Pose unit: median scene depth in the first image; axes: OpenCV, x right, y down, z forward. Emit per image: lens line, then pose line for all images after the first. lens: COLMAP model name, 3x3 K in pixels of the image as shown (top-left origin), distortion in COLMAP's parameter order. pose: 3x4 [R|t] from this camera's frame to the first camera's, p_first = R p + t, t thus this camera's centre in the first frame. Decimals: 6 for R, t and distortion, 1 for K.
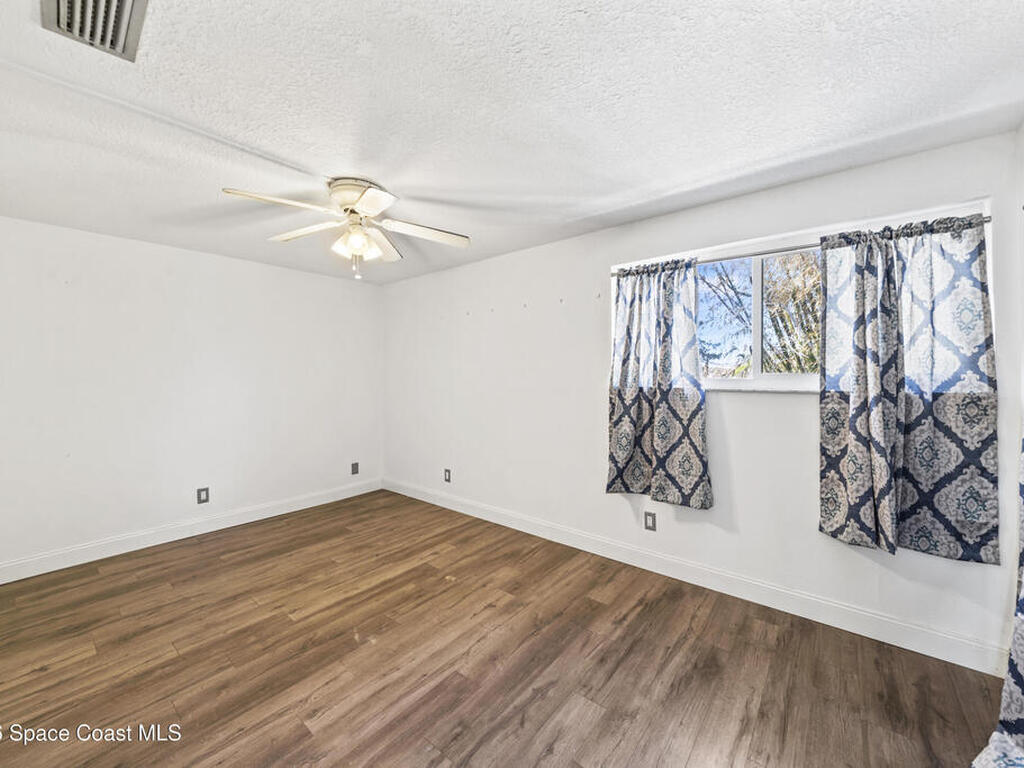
lens RADIAL K [[405.9, 0, 514.8], [0, 405.9, 377.7], [0, 0, 1]] dist [-0.003248, -0.000528]
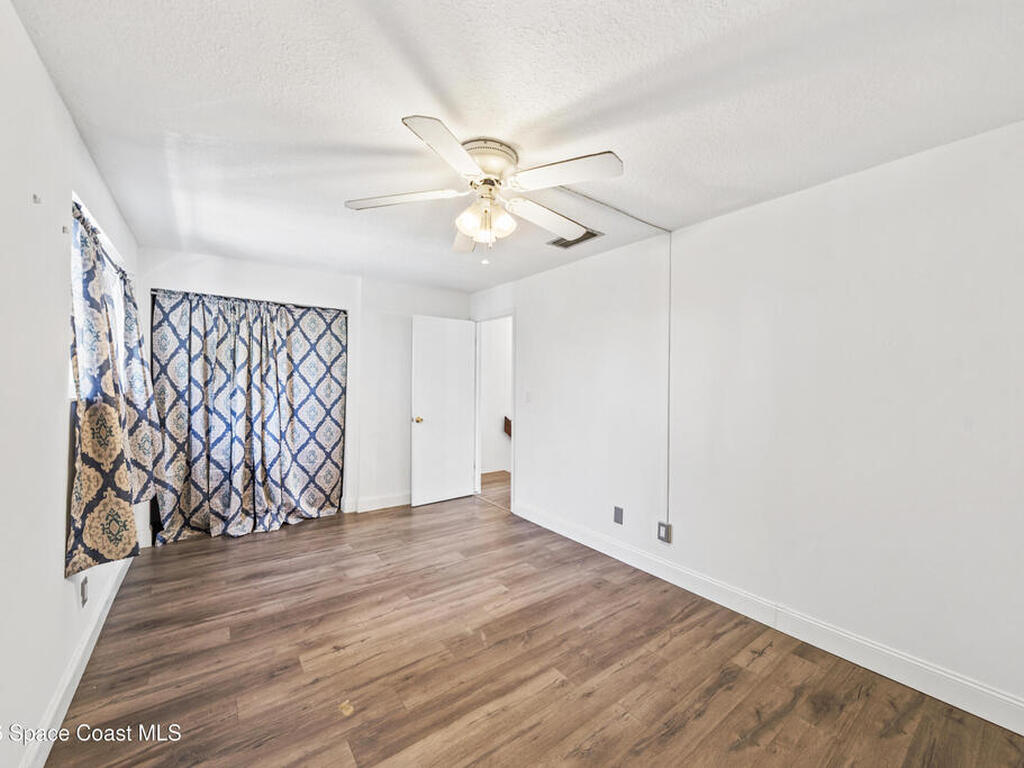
lens RADIAL K [[405.9, 0, 510.9], [0, 405.9, 383.3], [0, 0, 1]] dist [-0.003248, -0.000528]
pose [[-0.968223, -0.005688, 0.250025, -0.693567], [-0.003341, 0.999946, 0.009814, -0.008397], [-0.250067, 0.008667, -0.968190, 1.922305]]
